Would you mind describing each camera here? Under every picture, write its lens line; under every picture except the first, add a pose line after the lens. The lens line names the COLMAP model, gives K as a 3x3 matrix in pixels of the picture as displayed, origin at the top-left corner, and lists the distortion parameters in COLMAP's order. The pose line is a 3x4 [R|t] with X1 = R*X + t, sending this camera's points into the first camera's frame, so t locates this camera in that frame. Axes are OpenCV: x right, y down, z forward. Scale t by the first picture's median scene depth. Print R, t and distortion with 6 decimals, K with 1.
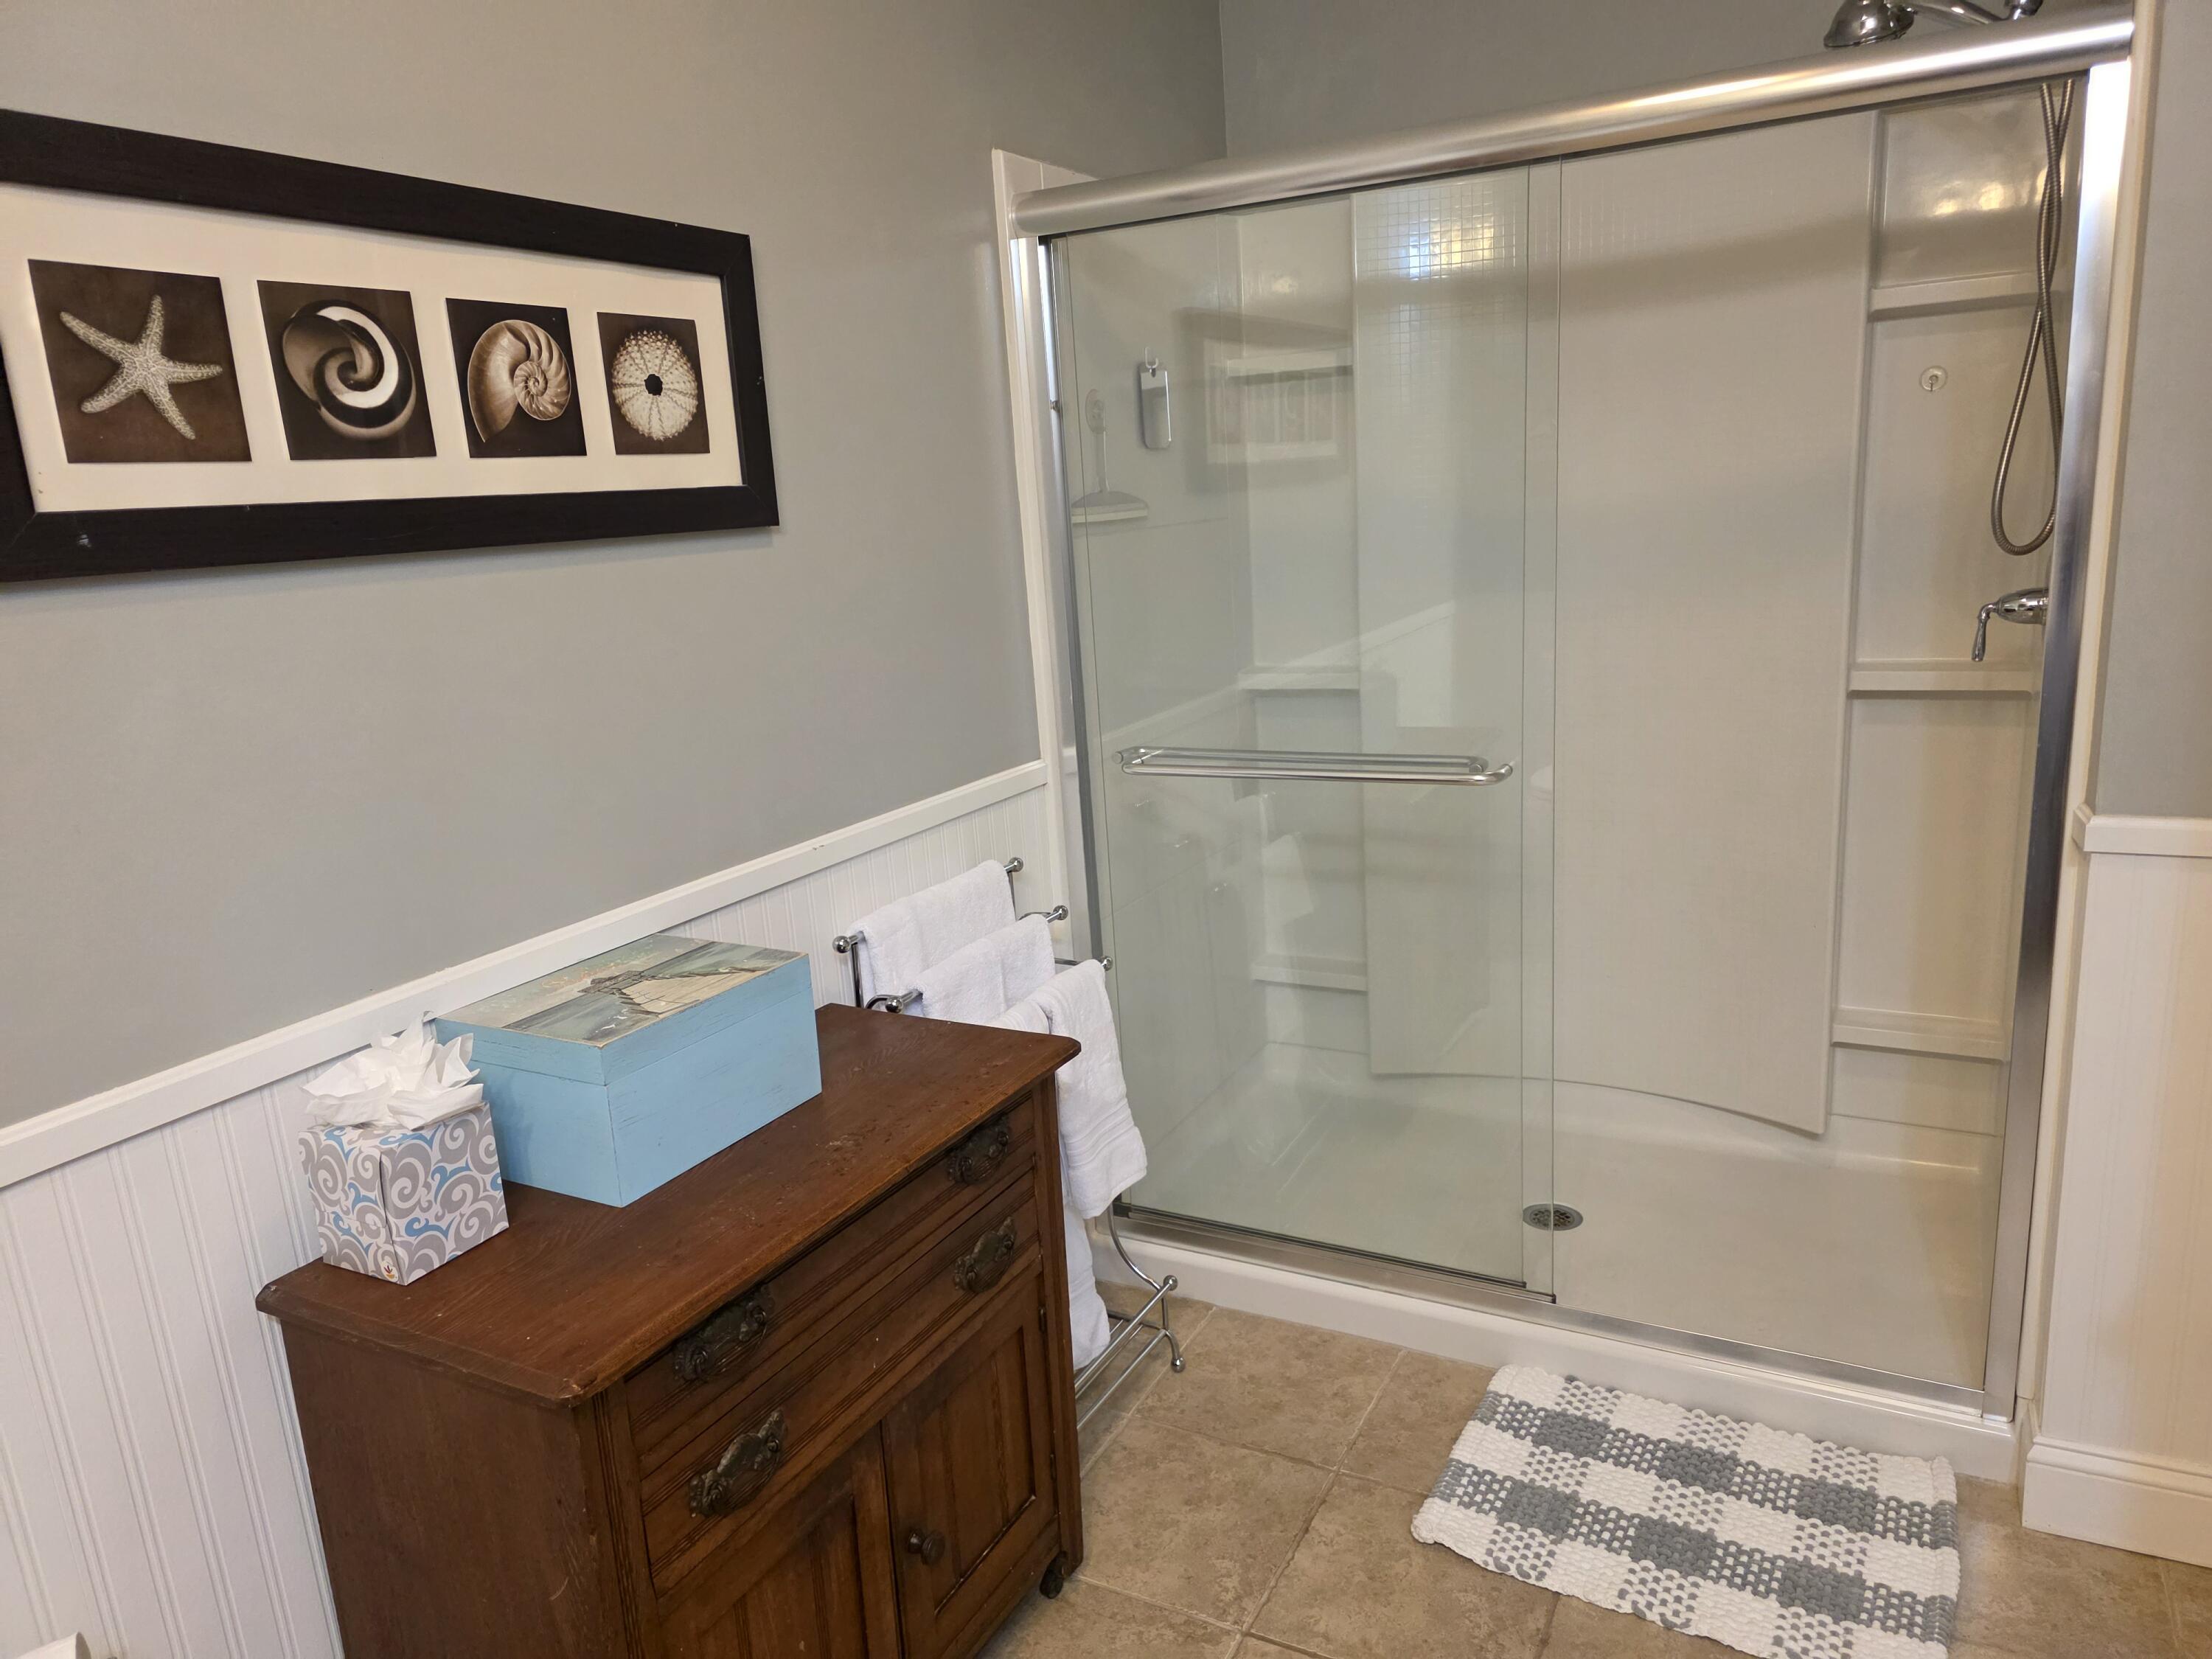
lens RADIAL K [[1484.1, 0, 1100.3], [0, 1484.1, 858.0], [0, 0, 1]] dist [0.067184, -0.078973]
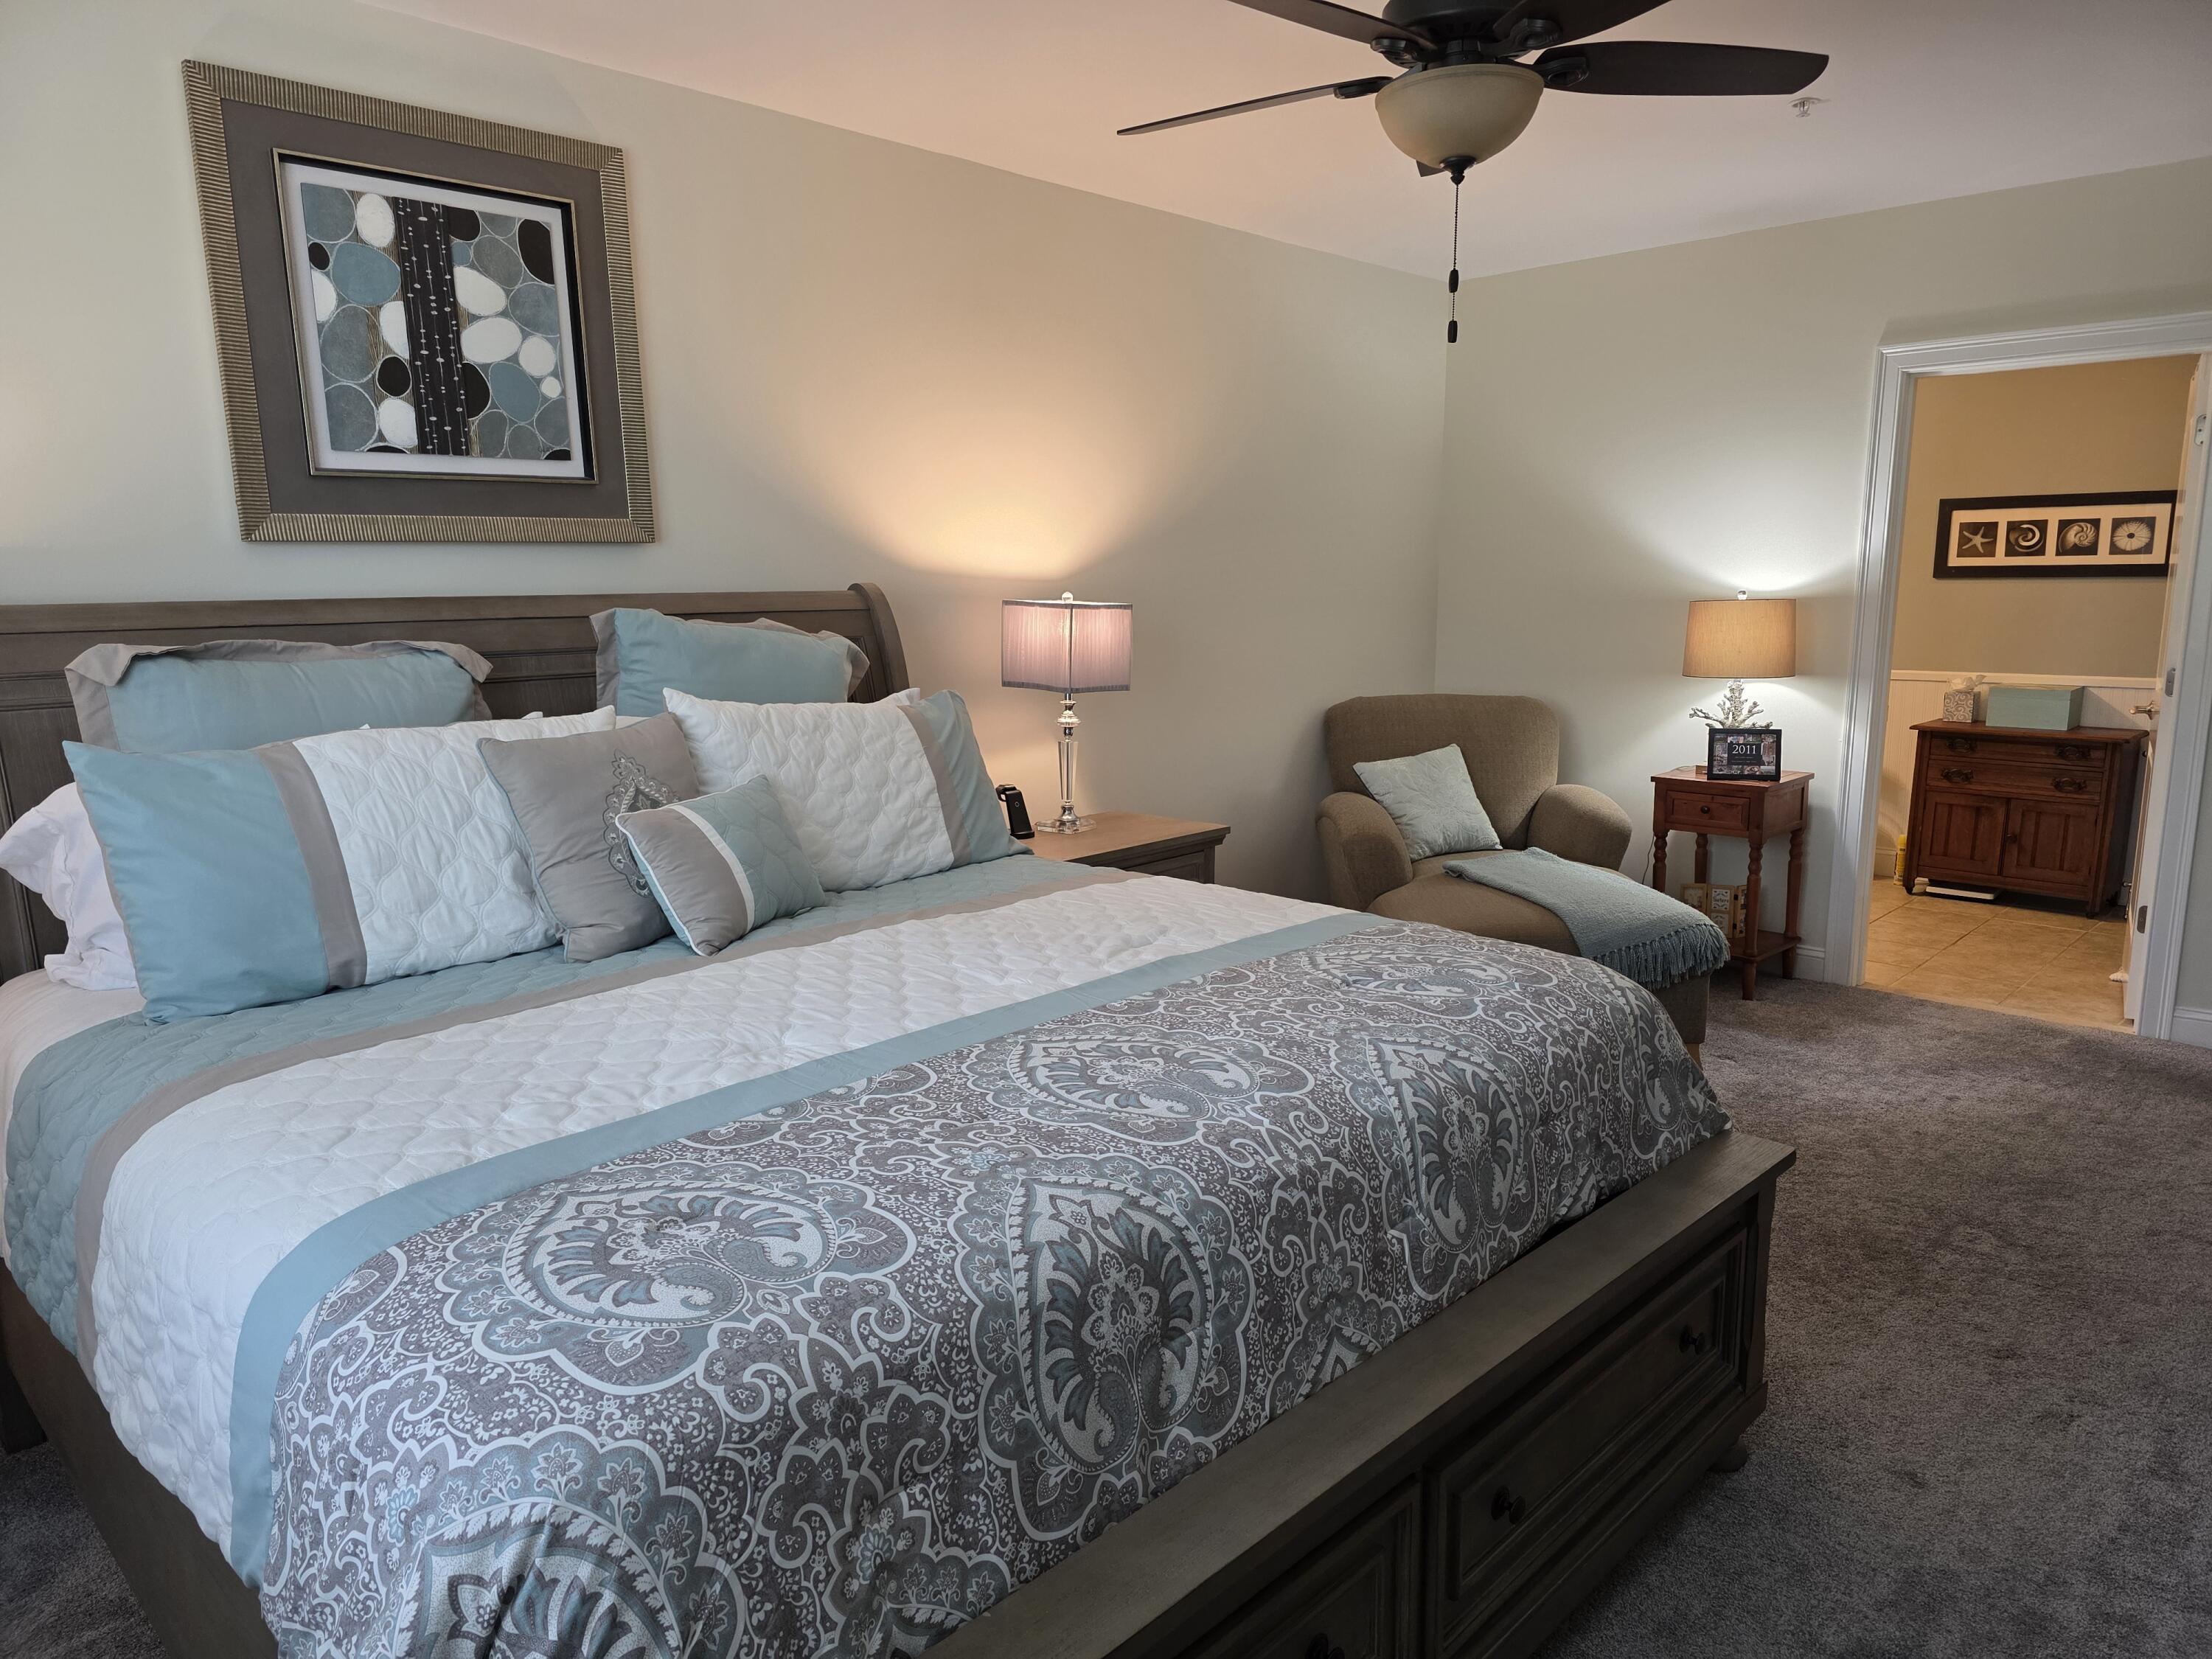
lens RADIAL K [[1484.1, 0, 1100.3], [0, 1484.1, 858.0], [0, 0, 1]] dist [0.067184, -0.078973]
pose [[-0.273255, 0.248945, -0.929171, 4.440336], [-0.196558, 0.931103, 0.307267, -0.246329], [0.941646, 0.266598, -0.205496, -0.434305]]
